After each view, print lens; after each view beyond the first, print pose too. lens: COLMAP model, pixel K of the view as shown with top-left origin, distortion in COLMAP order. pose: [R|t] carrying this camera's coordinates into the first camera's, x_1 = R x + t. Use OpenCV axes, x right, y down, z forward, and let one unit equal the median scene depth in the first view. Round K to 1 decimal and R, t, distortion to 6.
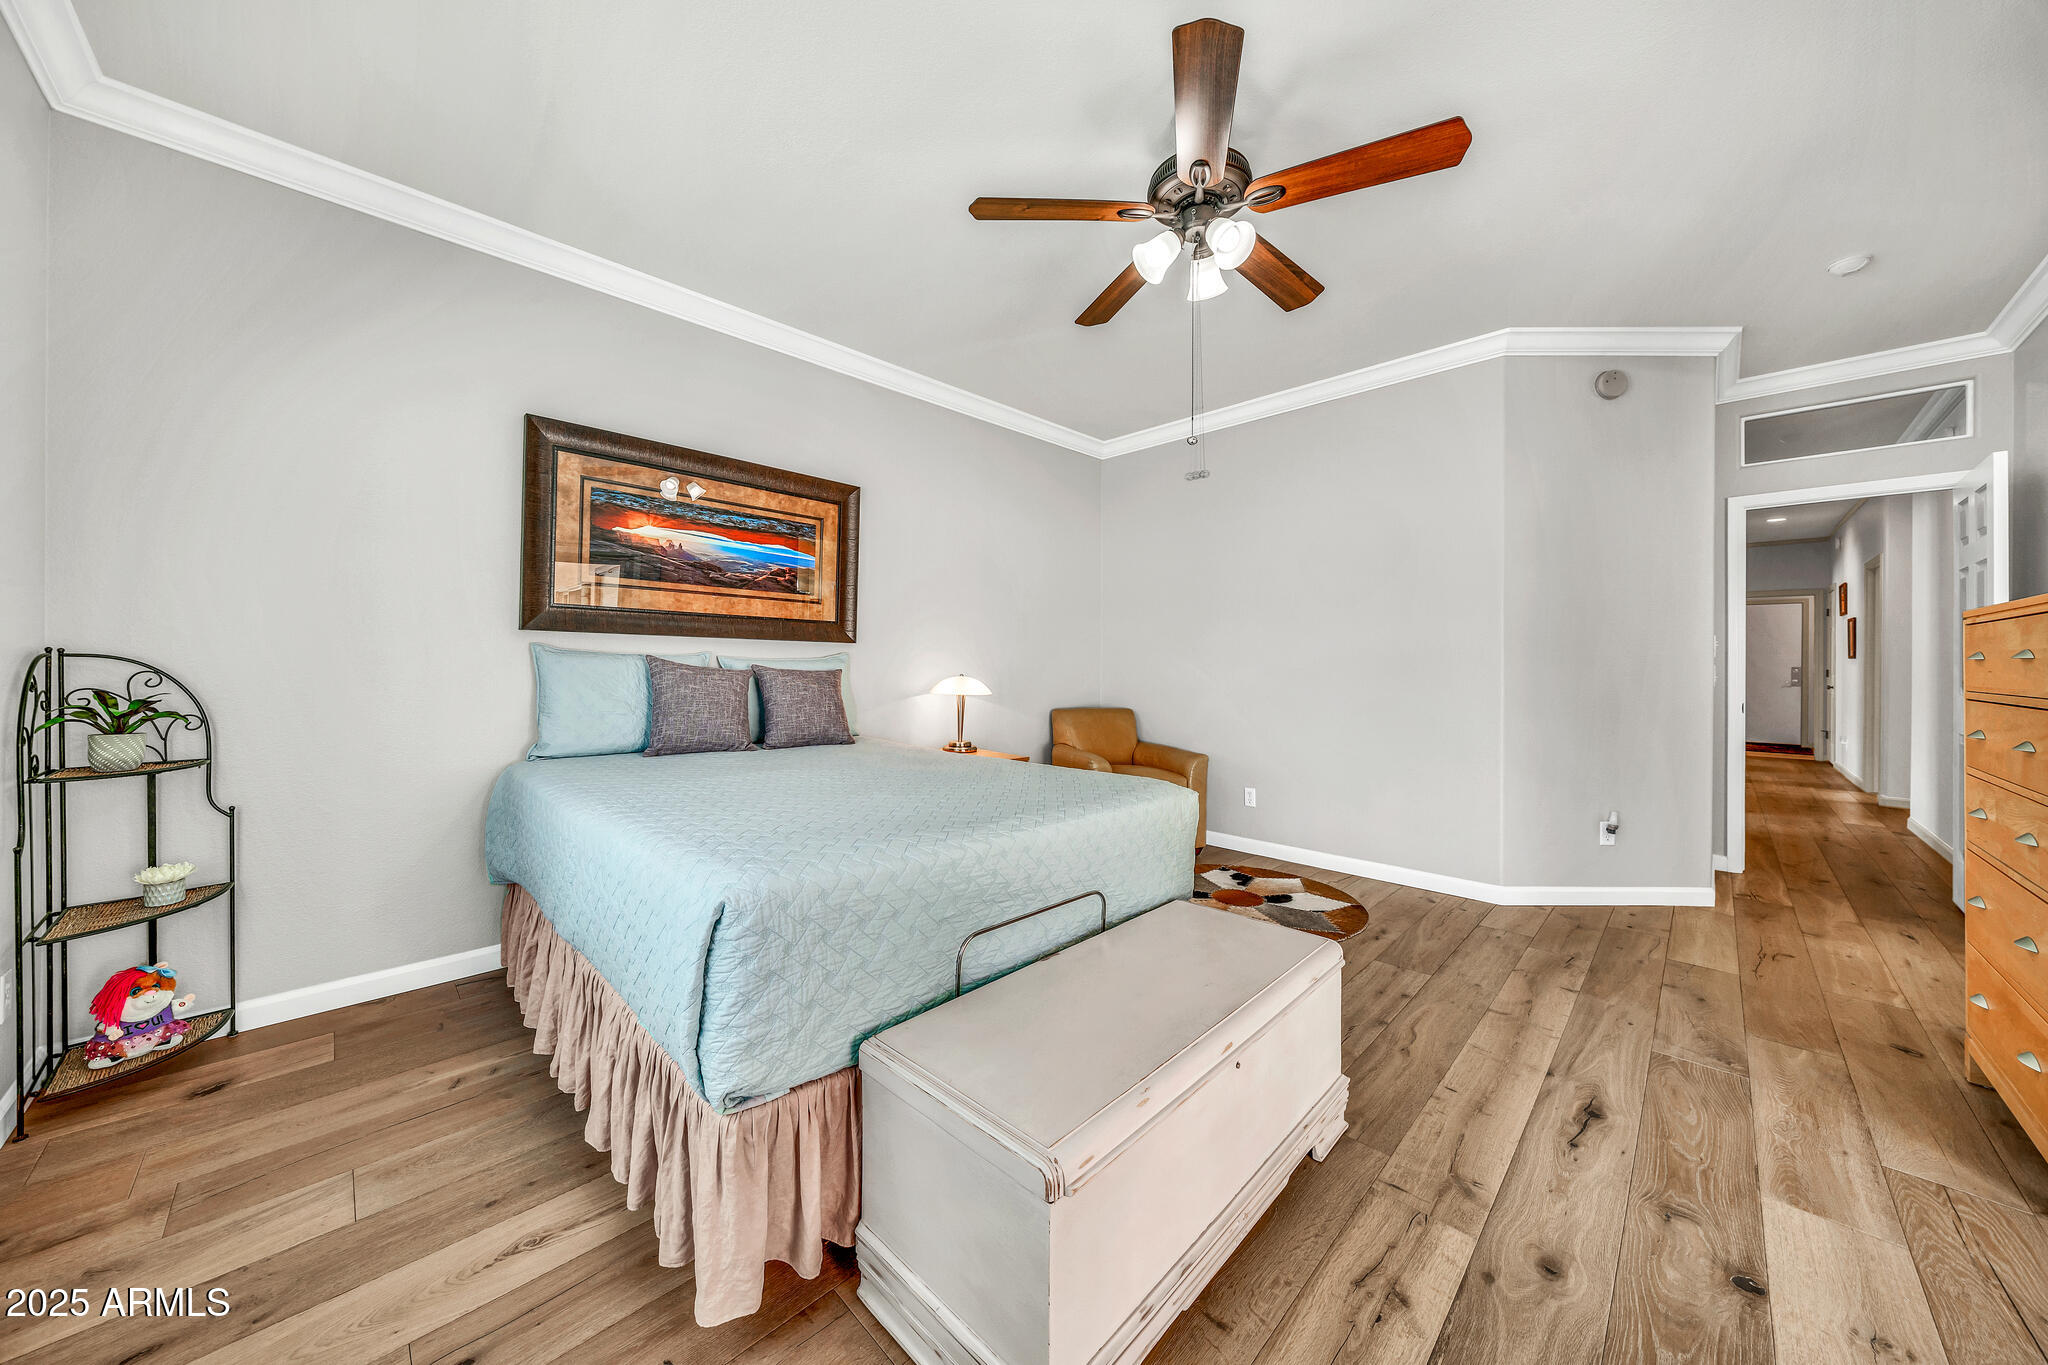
lens RADIAL K [[696.1, 0, 989.3], [0, 696.1, 663.7], [0, 0, 1]] dist [-0.002574, -0.000094]
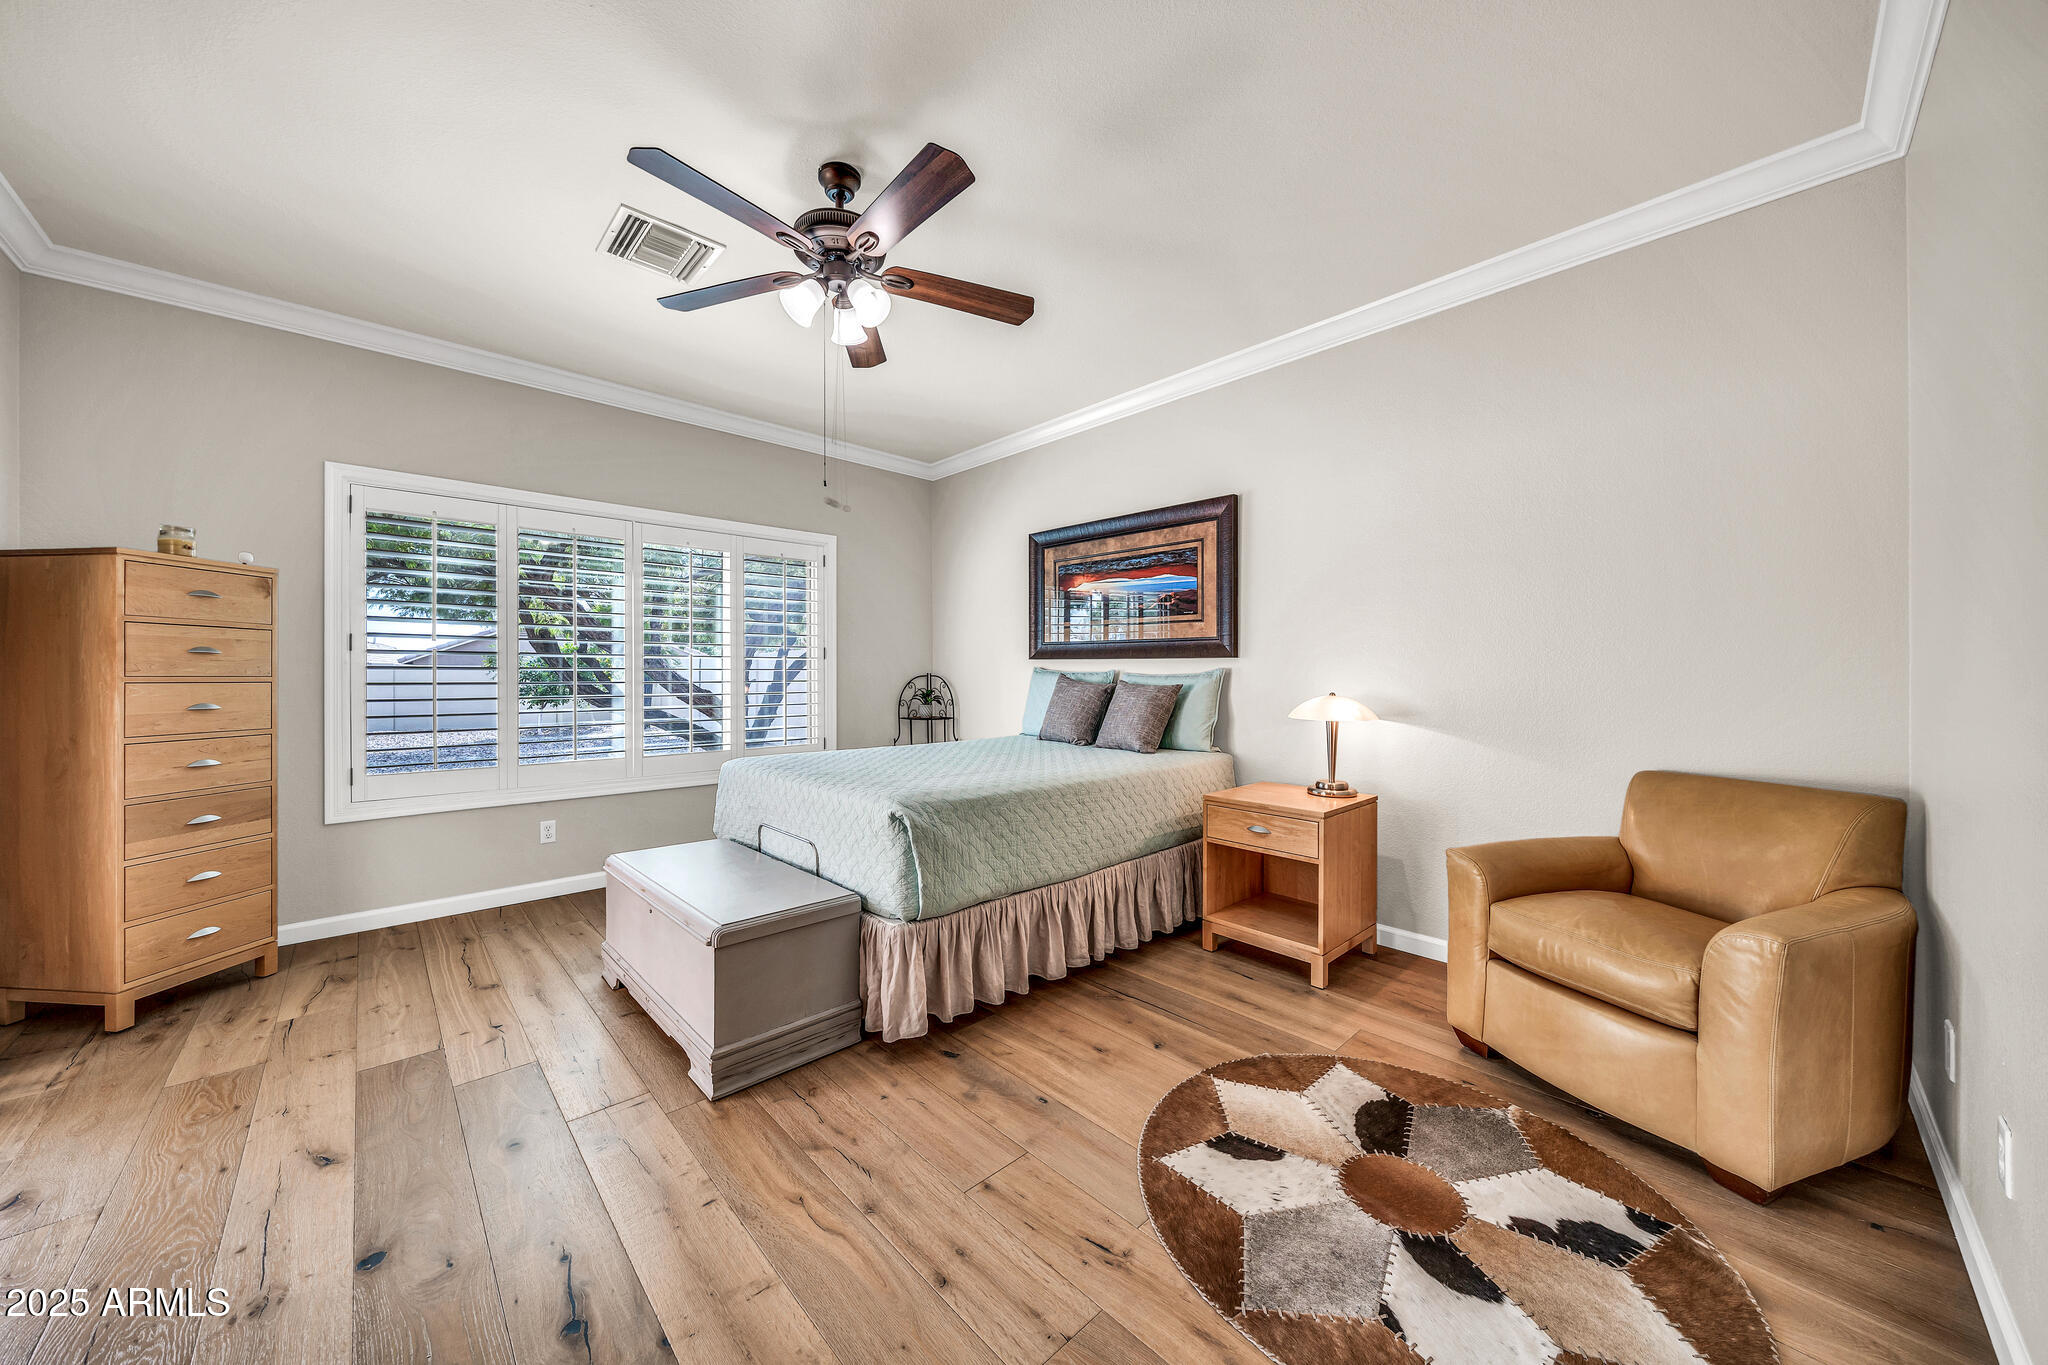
lens RADIAL K [[696.1, 0, 1021.3], [0, 696.1, 681.5], [0, 0, 1]] dist [-0.002574, -0.000094]
pose [[-0.009589, -0.000869, -0.999954, 0.841278], [-0.004594, 0.999989, -0.000825, 0.006060], [0.999943, 0.004586, -0.009592, 0.784252]]
